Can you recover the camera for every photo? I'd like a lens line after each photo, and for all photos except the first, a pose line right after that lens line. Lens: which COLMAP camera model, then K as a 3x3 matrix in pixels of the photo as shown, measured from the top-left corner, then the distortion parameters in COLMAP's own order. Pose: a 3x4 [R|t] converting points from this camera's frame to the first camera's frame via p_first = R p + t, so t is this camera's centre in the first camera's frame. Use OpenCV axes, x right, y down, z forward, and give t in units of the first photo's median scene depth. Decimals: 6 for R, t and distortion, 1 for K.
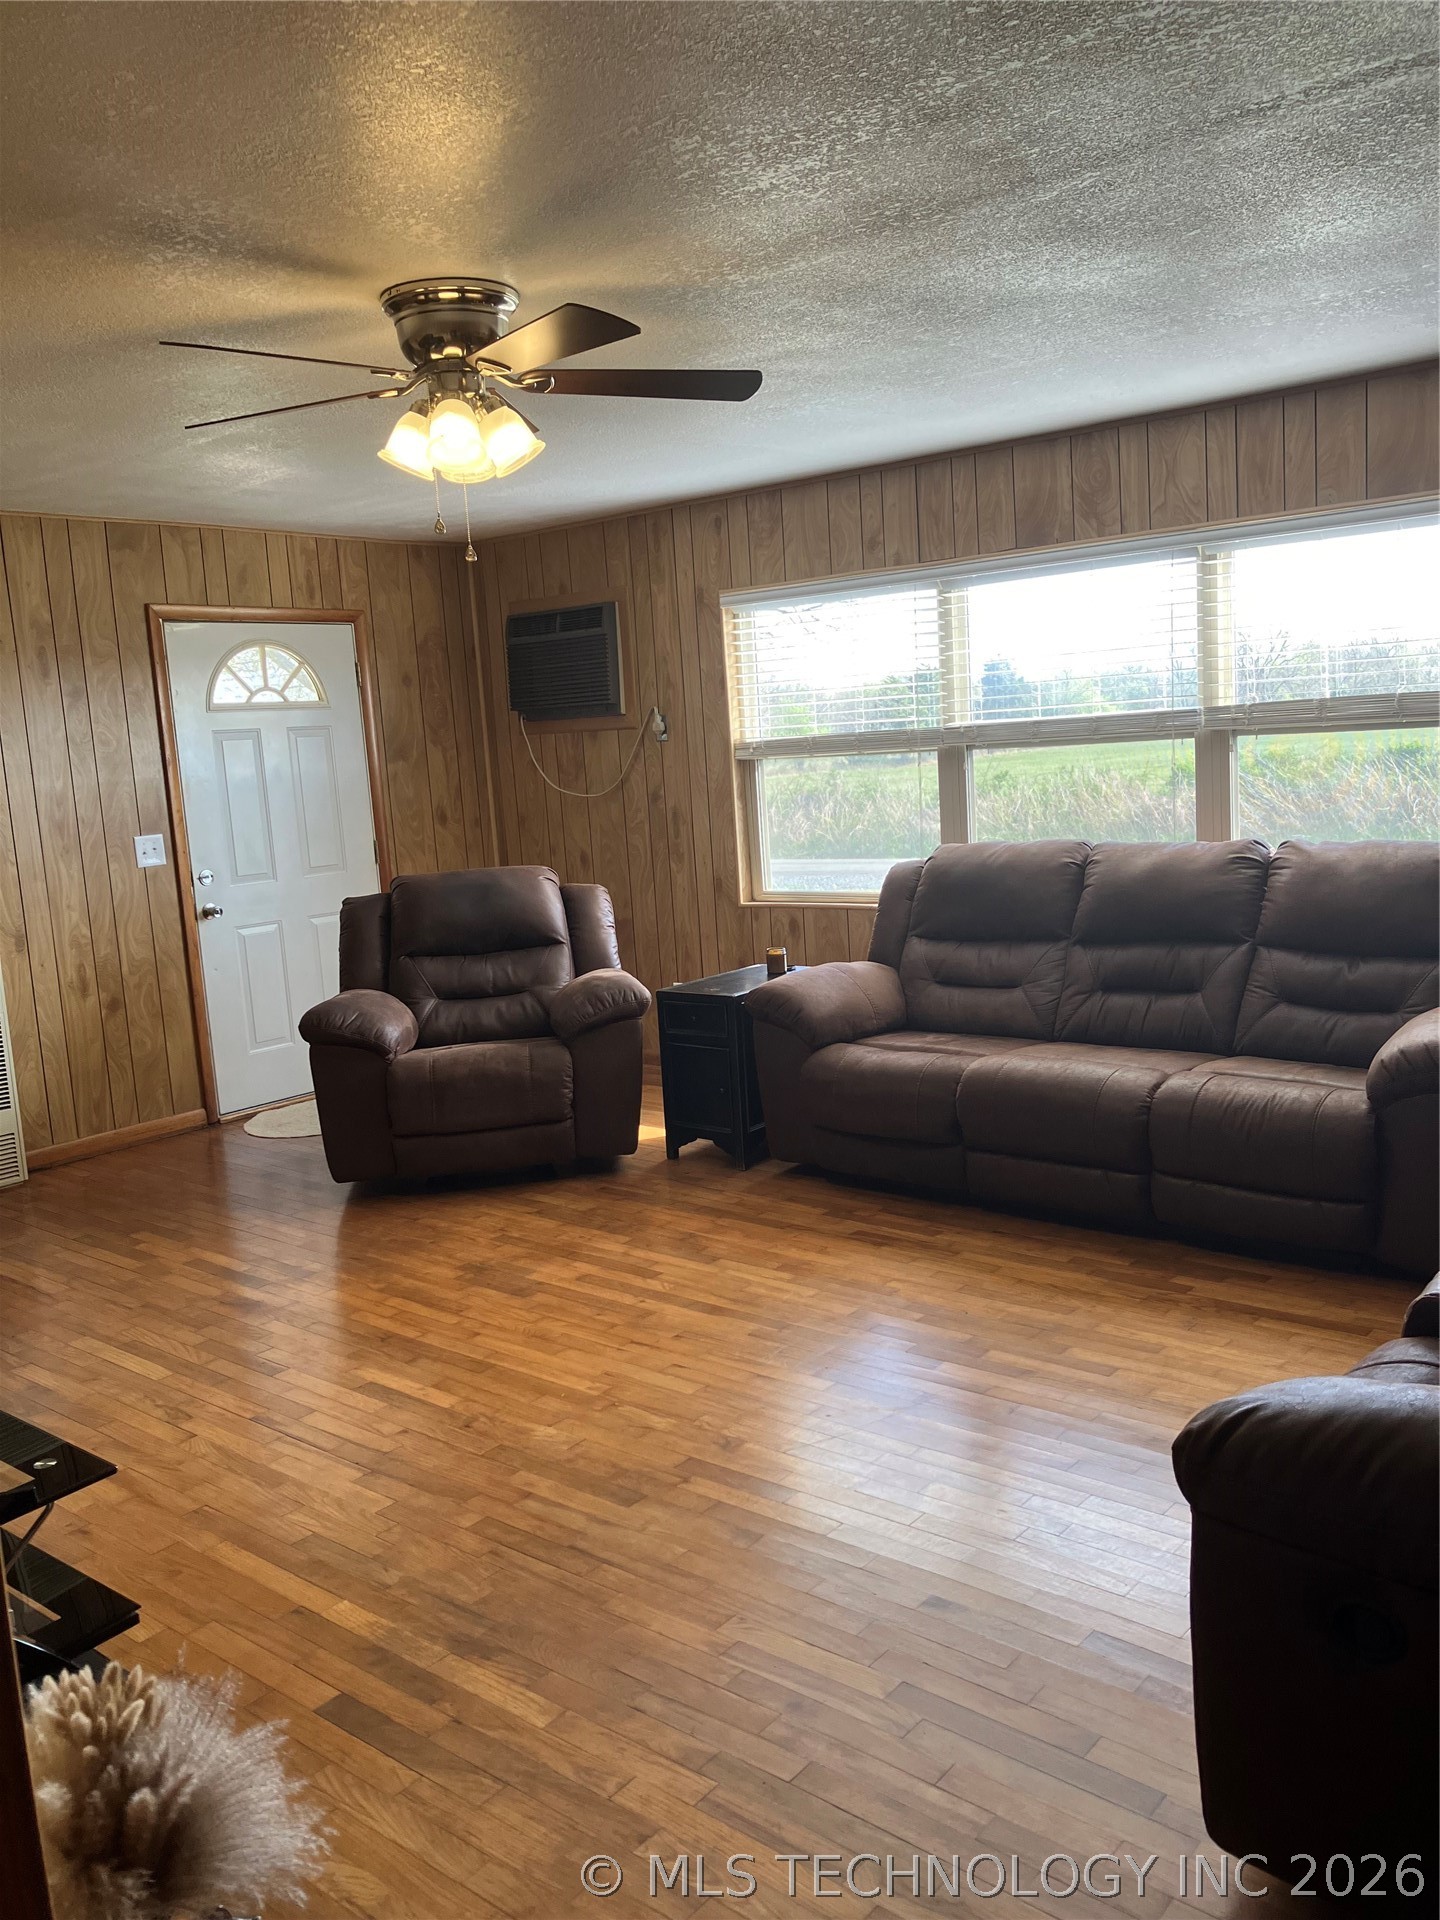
lens RADIAL K [[1565.2, 0, 738.1], [0, 1565.2, 965.0], [0, 0, 1]] dist [0.042736, -0.125723]
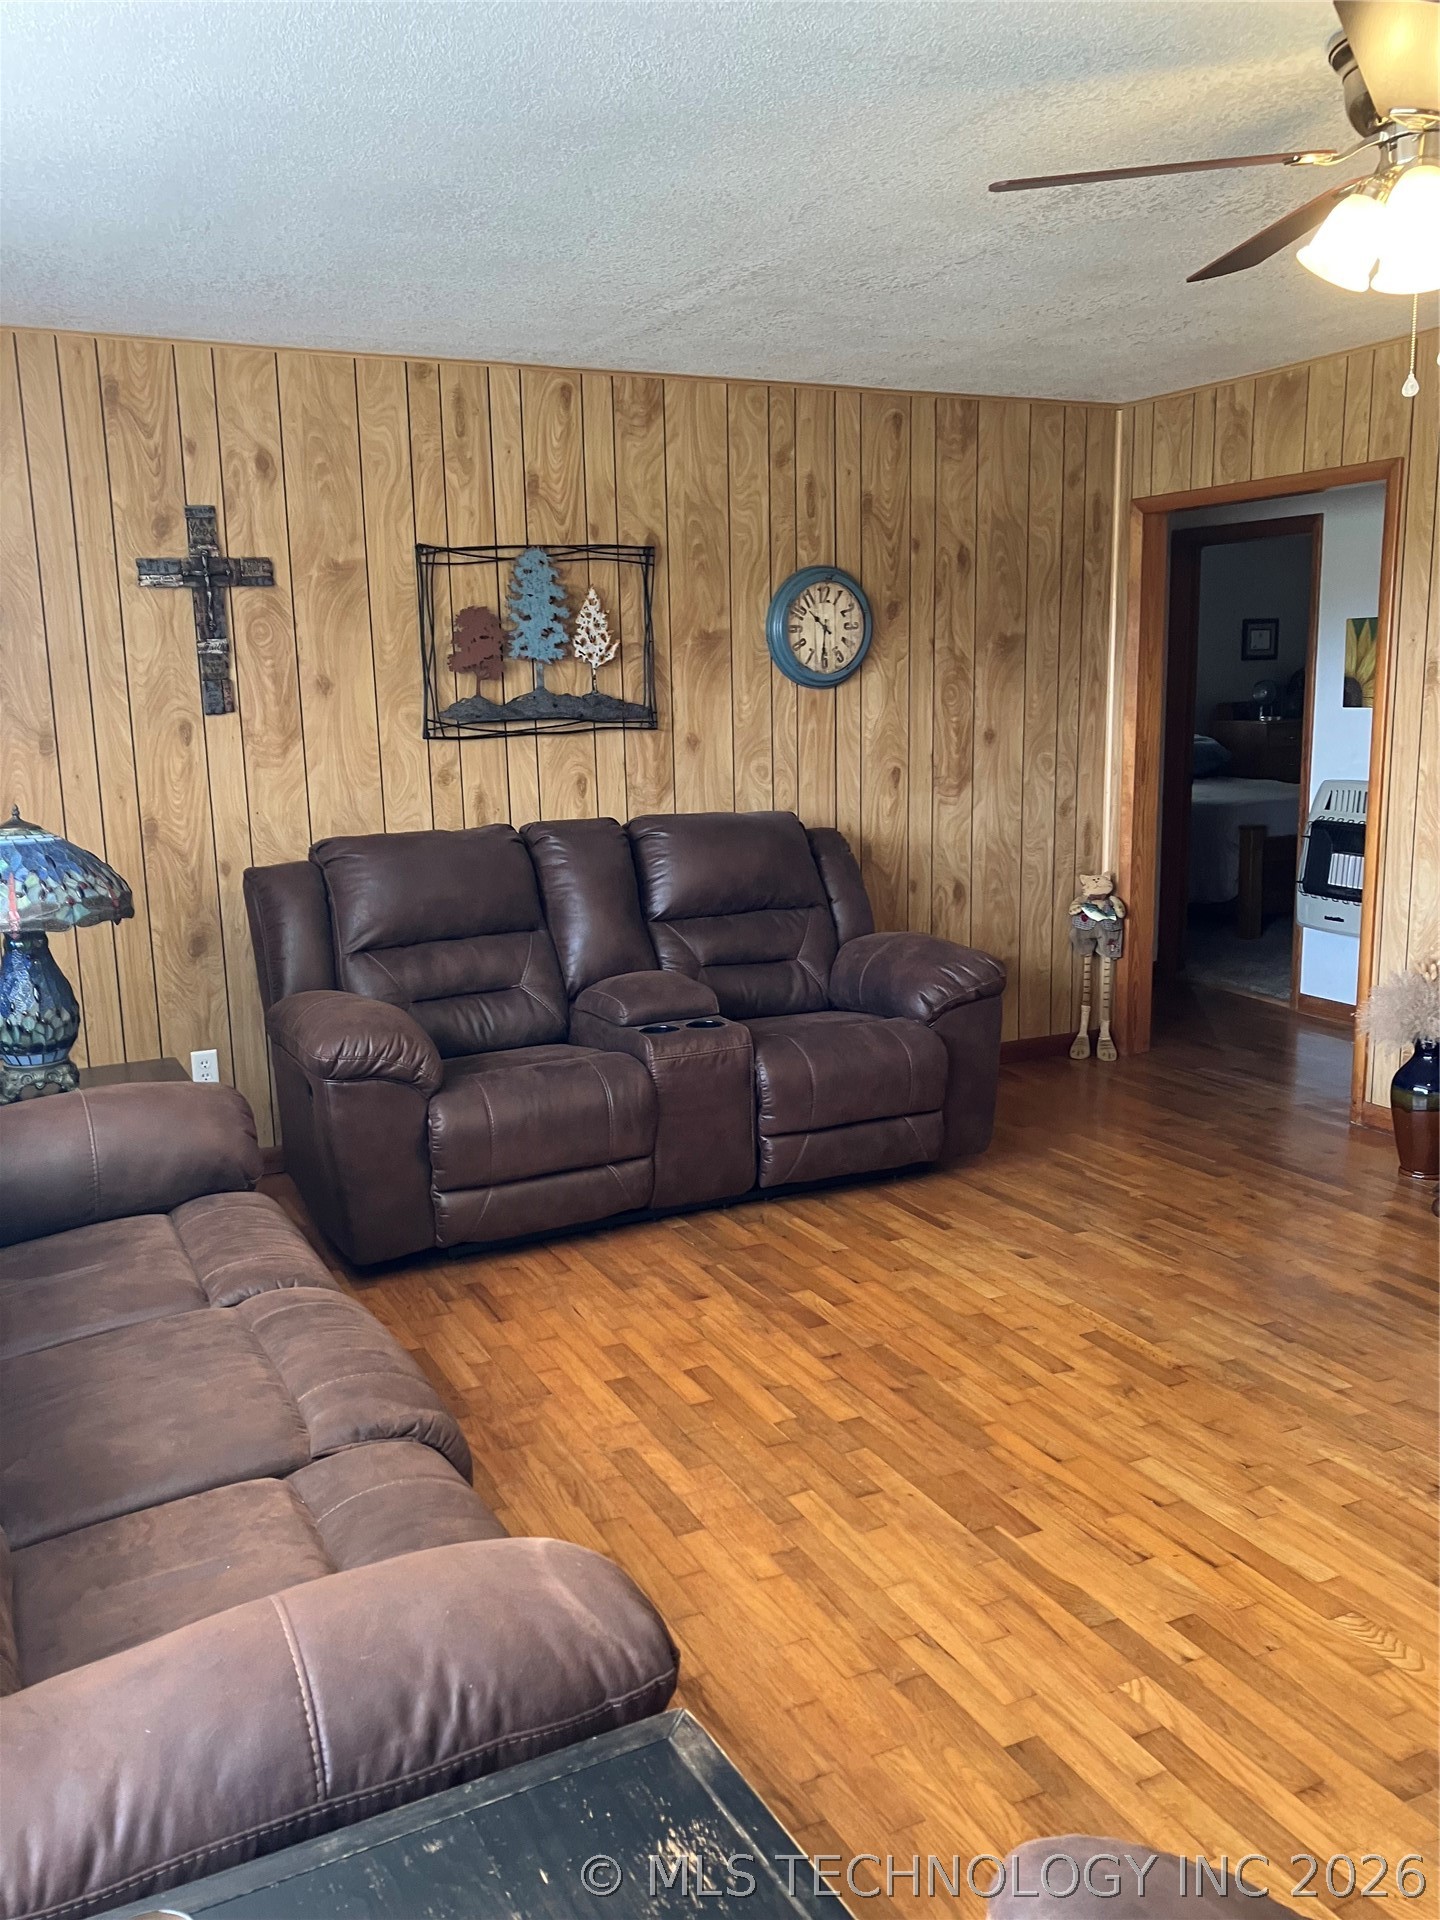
lens RADIAL K [[1560.7, 0, 718.8], [0, 1560.7, 981.6], [0, 0, 1]] dist [0.020770, -0.018030]
pose [[-0.910707, 0.000826, 0.413053, -0.099714], [0.134732, 0.945897, 0.295170, -0.145865], [-0.390462, 0.324465, -0.861546, 1.041496]]
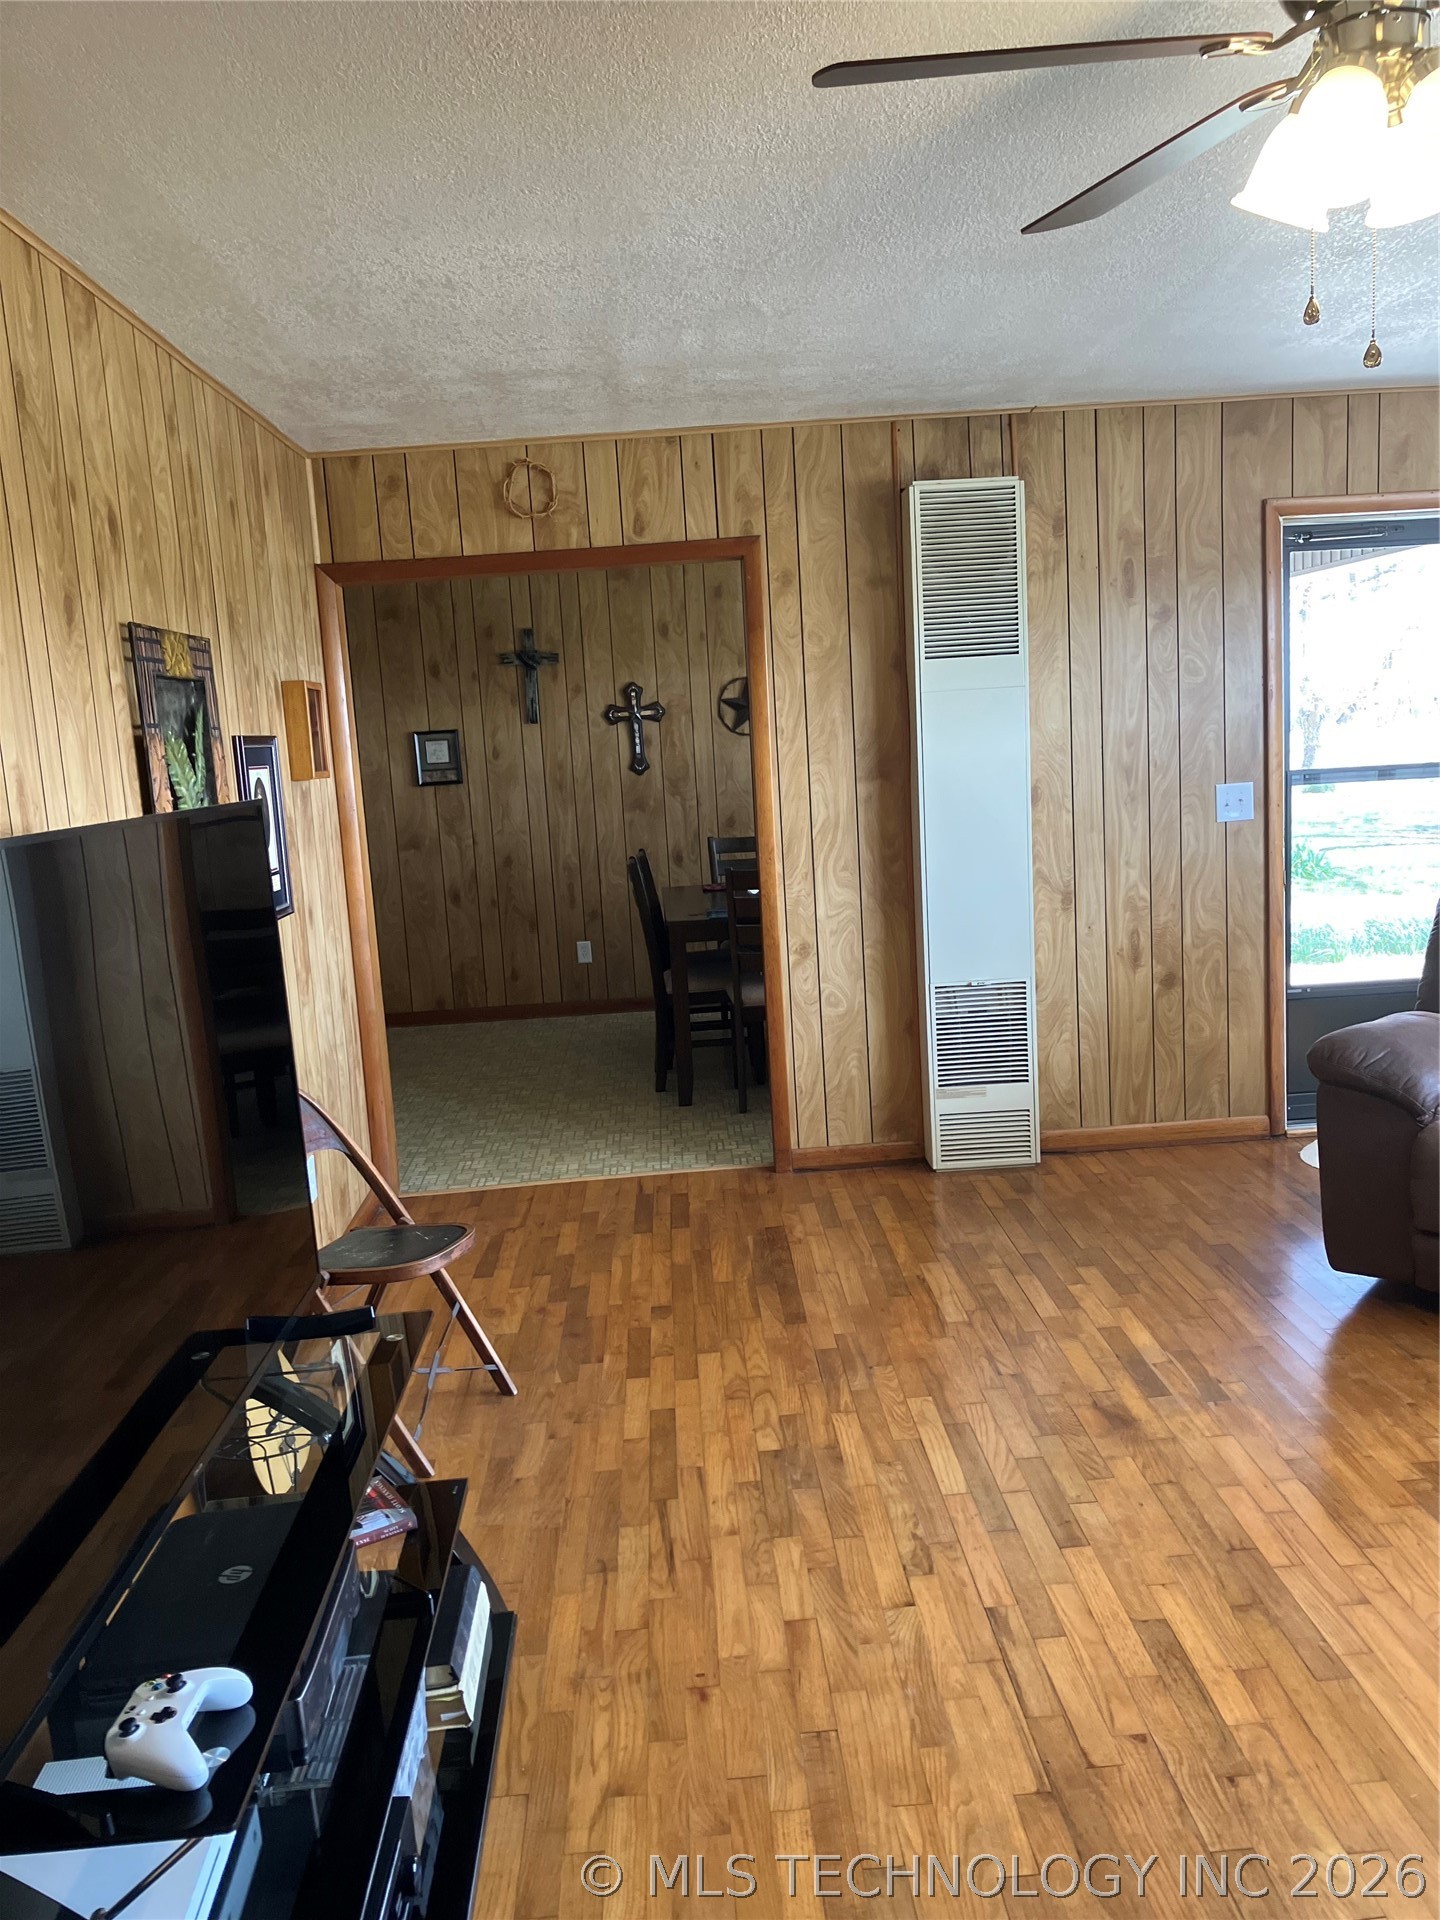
lens RADIAL K [[1560.7, 0, 718.8], [0, 1560.7, 981.6], [0, 0, 1]] dist [0.020770, -0.018030]
pose [[0.671988, 0.134976, -0.728158, 0.062236], [-0.087707, 0.990835, 0.102727, -0.041842], [0.735350, -0.005167, 0.677667, 0.249574]]
